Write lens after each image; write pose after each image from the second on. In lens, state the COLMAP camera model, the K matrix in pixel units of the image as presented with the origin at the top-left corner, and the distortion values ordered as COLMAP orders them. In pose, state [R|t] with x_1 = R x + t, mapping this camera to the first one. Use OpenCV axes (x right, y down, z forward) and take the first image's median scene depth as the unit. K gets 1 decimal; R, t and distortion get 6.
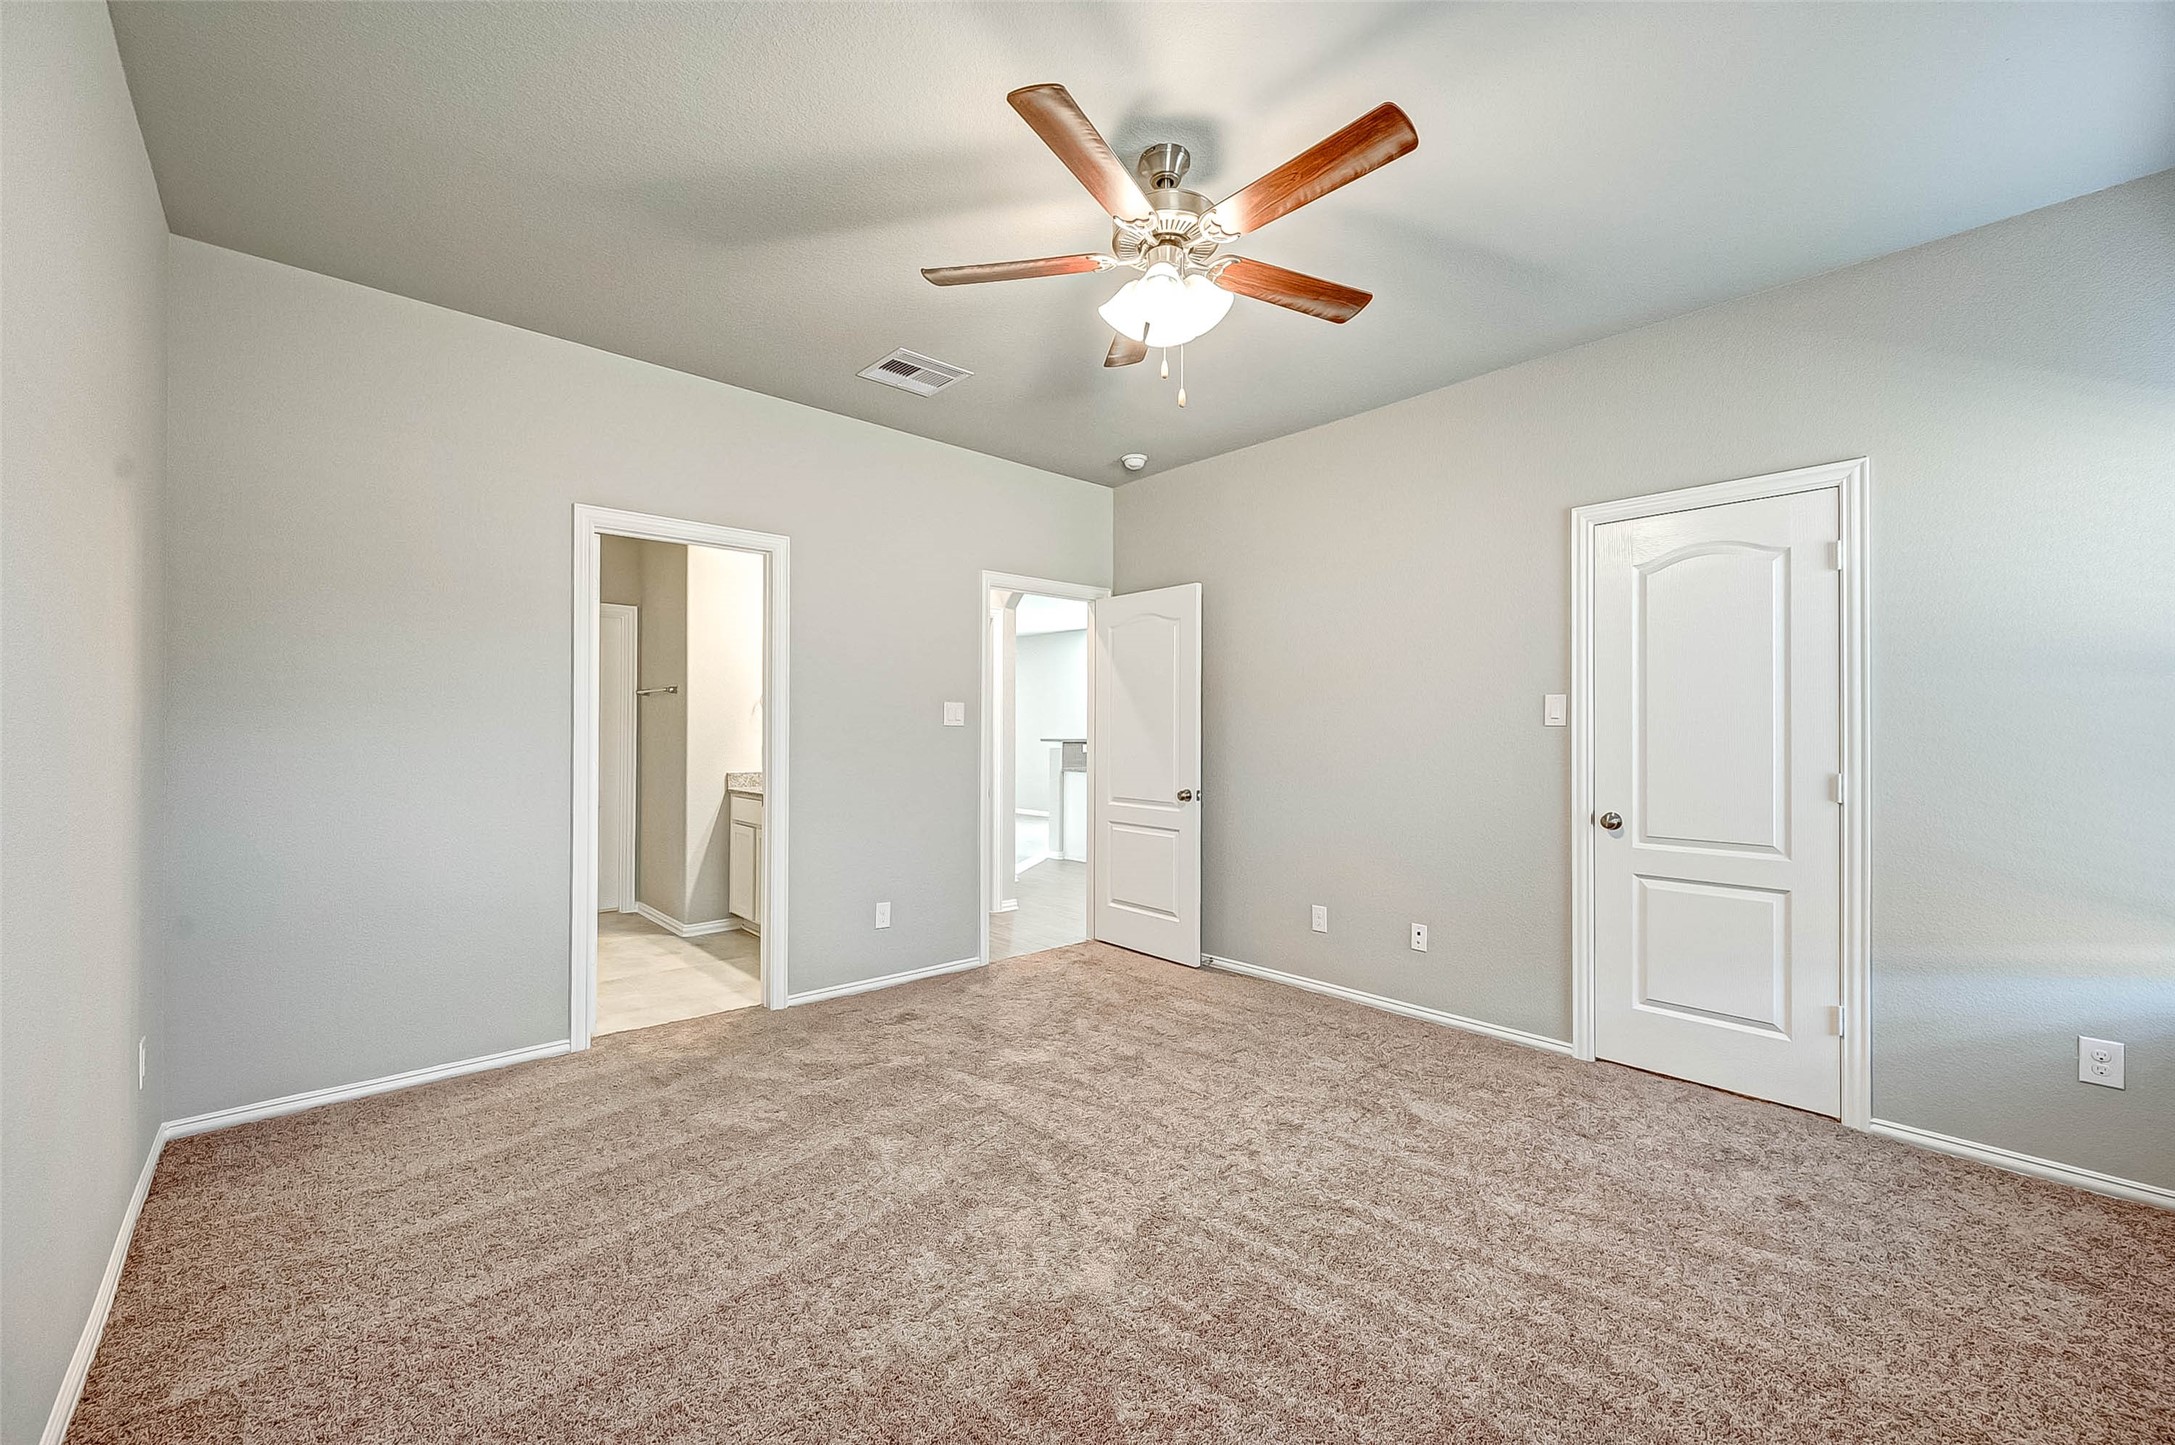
lens RADIAL K [[854.7, 0, 1100.7], [0, 854.7, 724.8], [0, 0, 1]] dist [-0.002132, 0.000223]
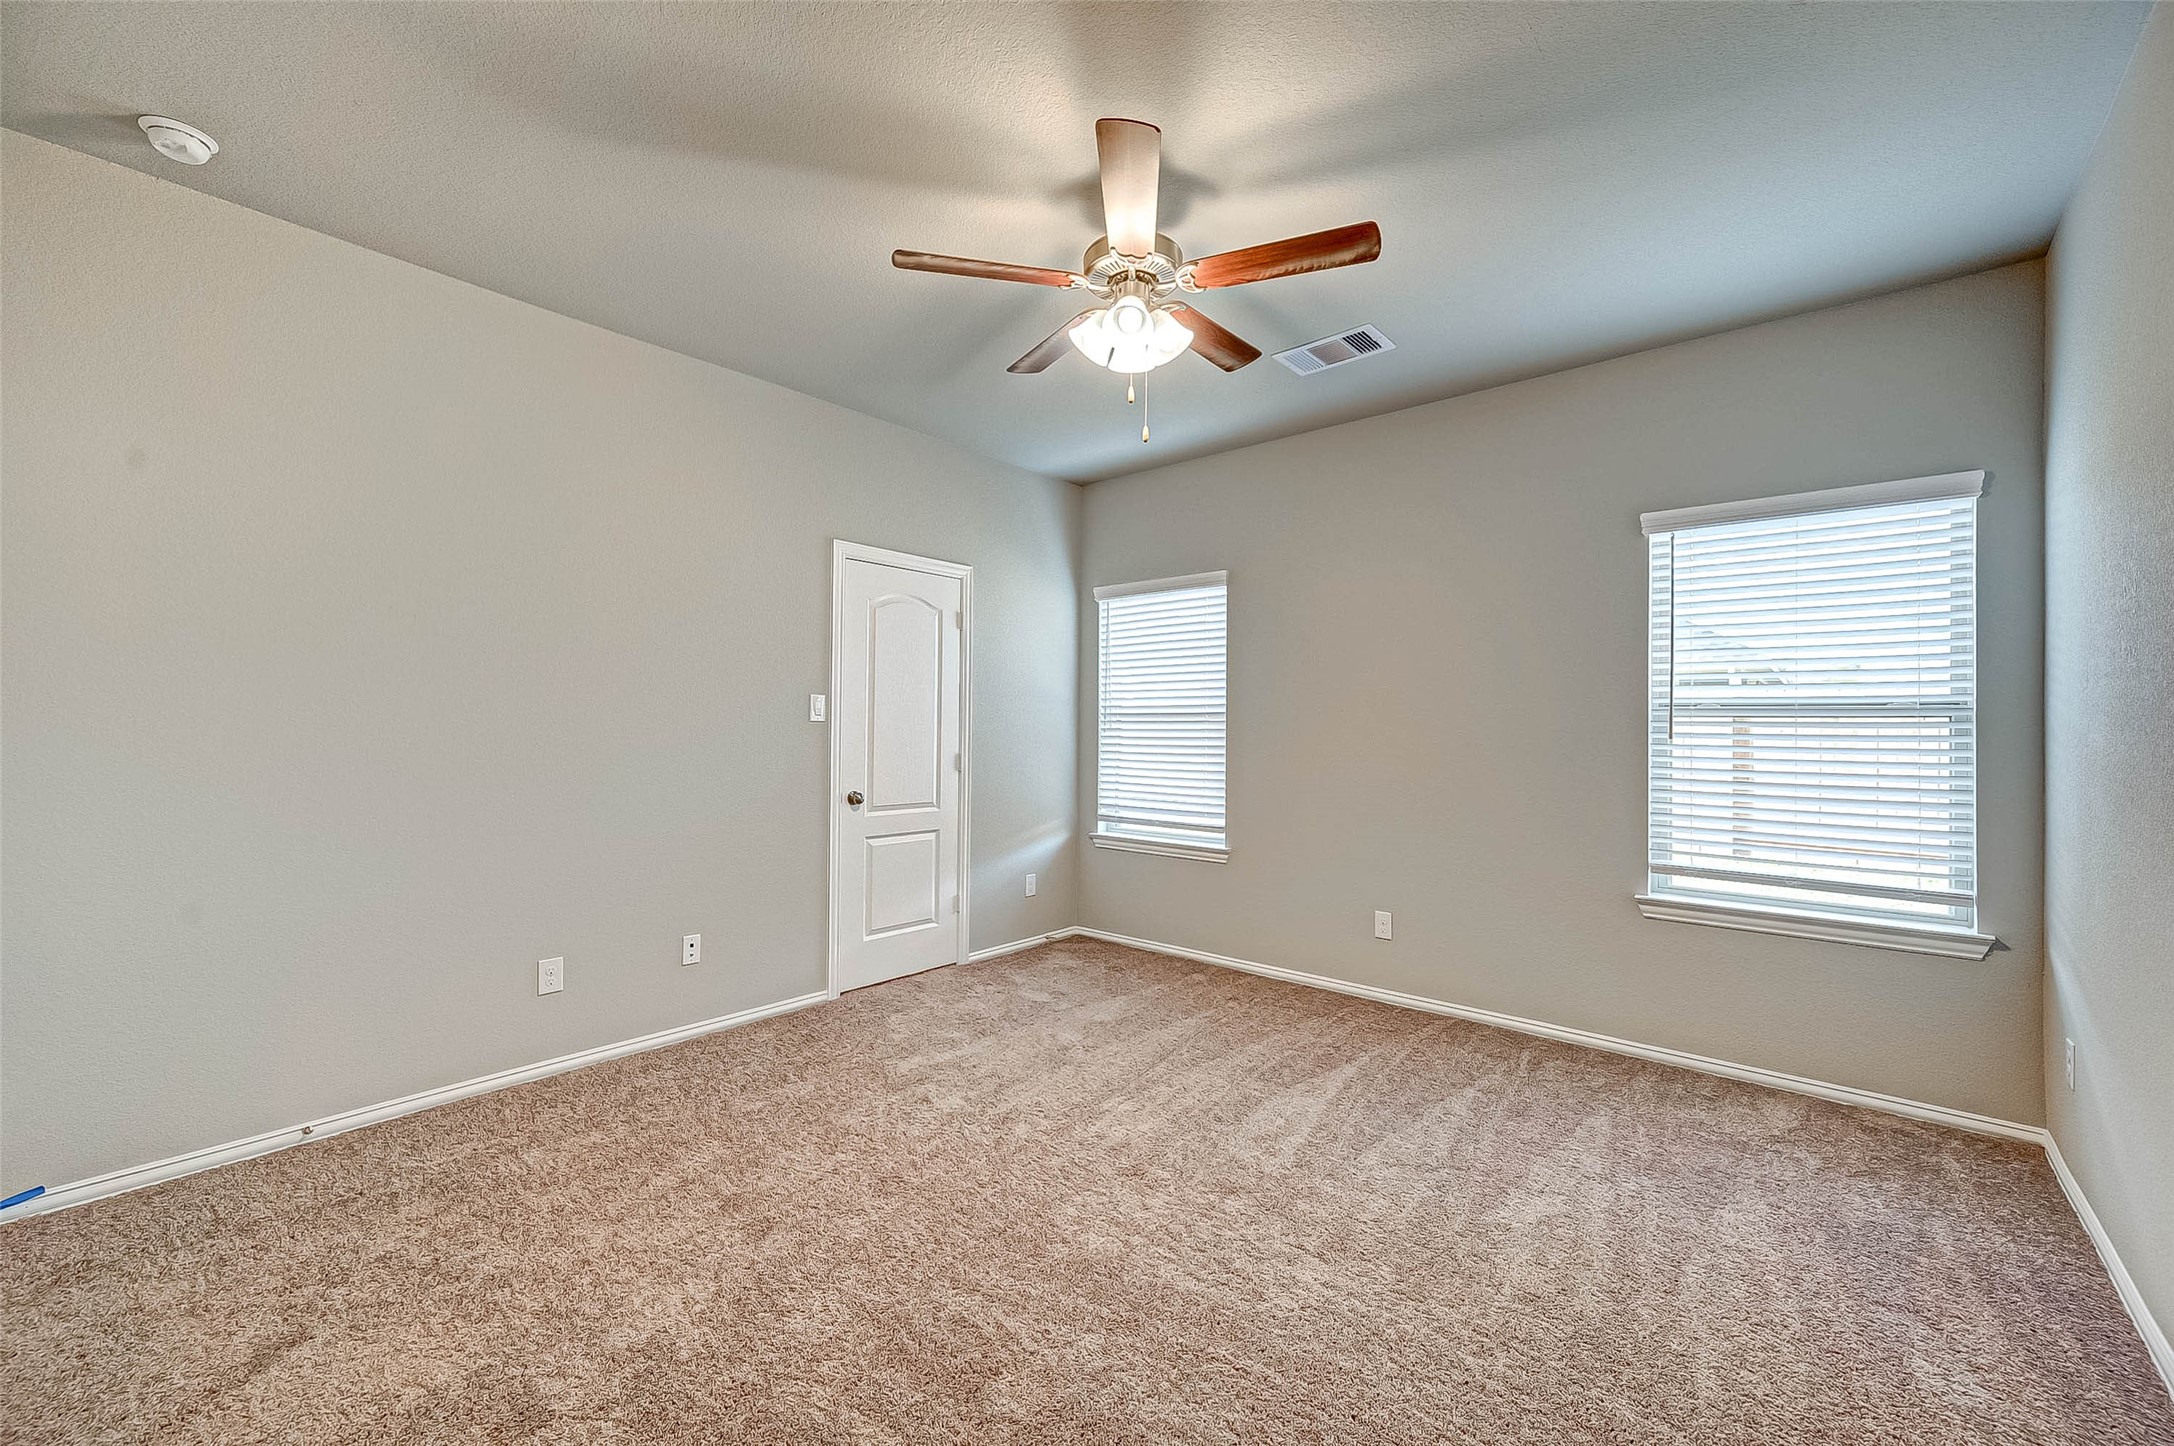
lens RADIAL K [[854.3, 0, 1070.4], [0, 854.3, 723.3], [0, 0, 1]] dist [-0.002132, 0.000223]
pose [[-0.123489, 0.010347, 0.992292, -0.694390], [-0.020040, 0.999716, -0.012918, 0.012764], [-0.992144, -0.021481, -0.123247, 0.850135]]
